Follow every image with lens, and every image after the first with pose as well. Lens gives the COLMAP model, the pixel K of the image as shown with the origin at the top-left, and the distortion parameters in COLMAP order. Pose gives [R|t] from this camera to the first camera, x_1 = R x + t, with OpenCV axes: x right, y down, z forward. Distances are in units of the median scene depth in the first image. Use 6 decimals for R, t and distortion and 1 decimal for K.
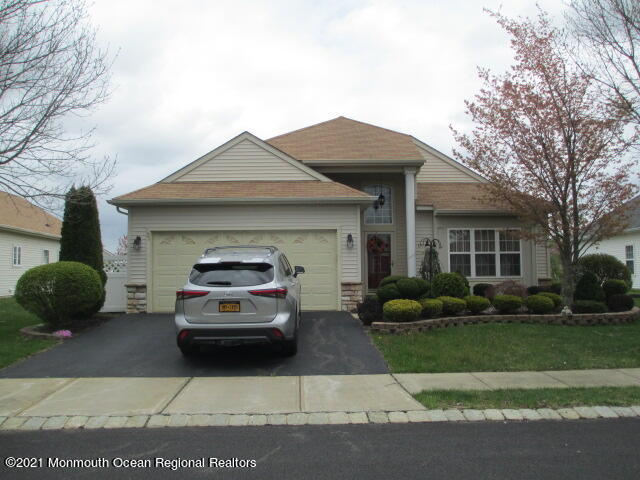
lens RADIAL K [[531.0, 0, 320.0], [0, 531.0, 240.0], [0, 0, 1]] dist [-0.054323, 0.003342]
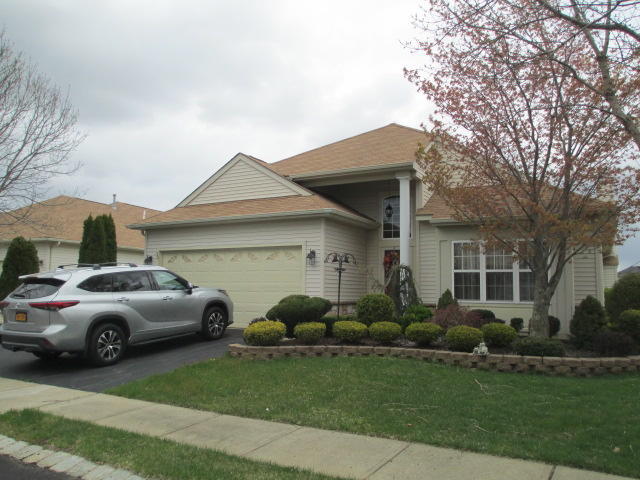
lens RADIAL K [[531.0, 0, 320.0], [0, 531.0, 240.0], [0, 0, 1]] dist [-0.054323, 0.003342]
pose [[0.862937, -0.030179, -0.504409, 0.510782], [0.010661, 0.999080, -0.041537, 0.008918], [0.505198, 0.030467, 0.862465, 0.194650]]
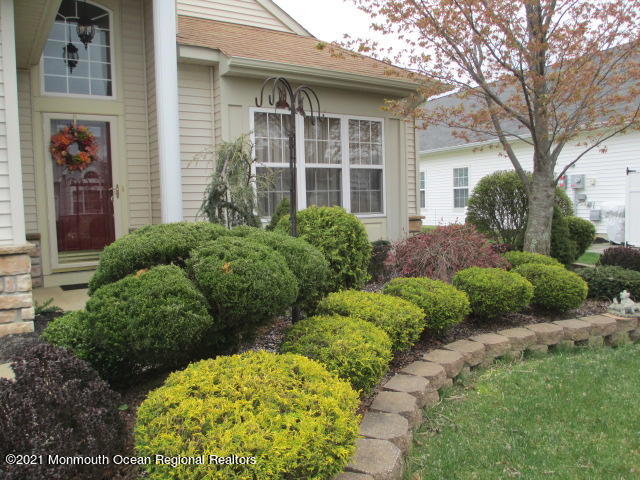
lens RADIAL K [[531.0, 0, 320.0], [0, 531.0, 240.0], [0, 0, 1]] dist [-0.054323, 0.003342]
pose [[0.859394, -0.048670, 0.508992, 0.067112], [-0.012234, 0.993217, 0.115627, 0.037599], [-0.511167, -0.105596, 0.852970, 0.624743]]
